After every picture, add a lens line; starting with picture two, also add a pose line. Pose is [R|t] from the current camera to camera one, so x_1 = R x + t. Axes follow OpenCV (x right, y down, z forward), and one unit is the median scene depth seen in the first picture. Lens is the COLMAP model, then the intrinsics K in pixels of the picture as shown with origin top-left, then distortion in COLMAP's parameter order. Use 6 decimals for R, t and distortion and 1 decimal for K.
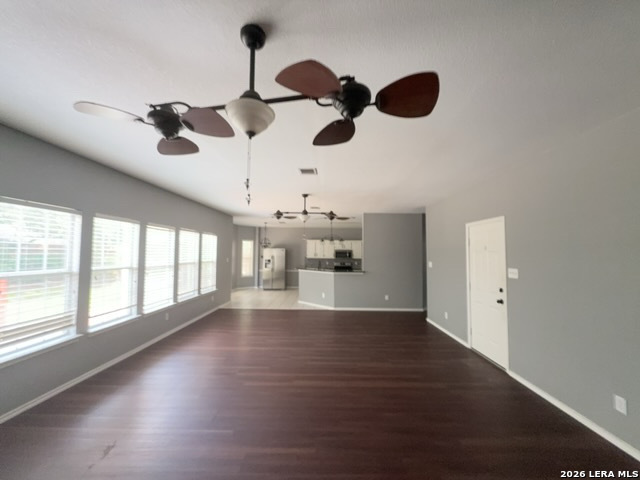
lens RADIAL K [[257.4, 0, 318.6], [0, 257.4, 241.7], [0, 0, 1]] dist [0.002369, 0.000267]
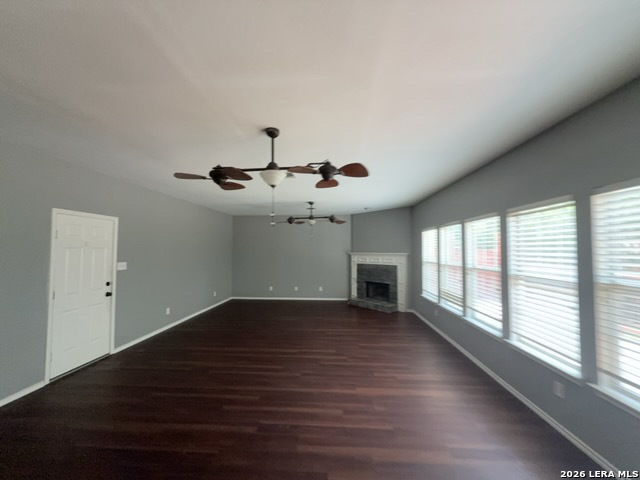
lens RADIAL K [[257.4, 0, 322.6], [0, 257.4, 240.9], [0, 0, 1]] dist [0.002369, 0.000267]
pose [[-0.999266, -0.008269, 0.037397, -0.238114], [-0.011235, 0.996745, -0.079831, 0.085822], [-0.036615, -0.080192, -0.996107, 2.092450]]
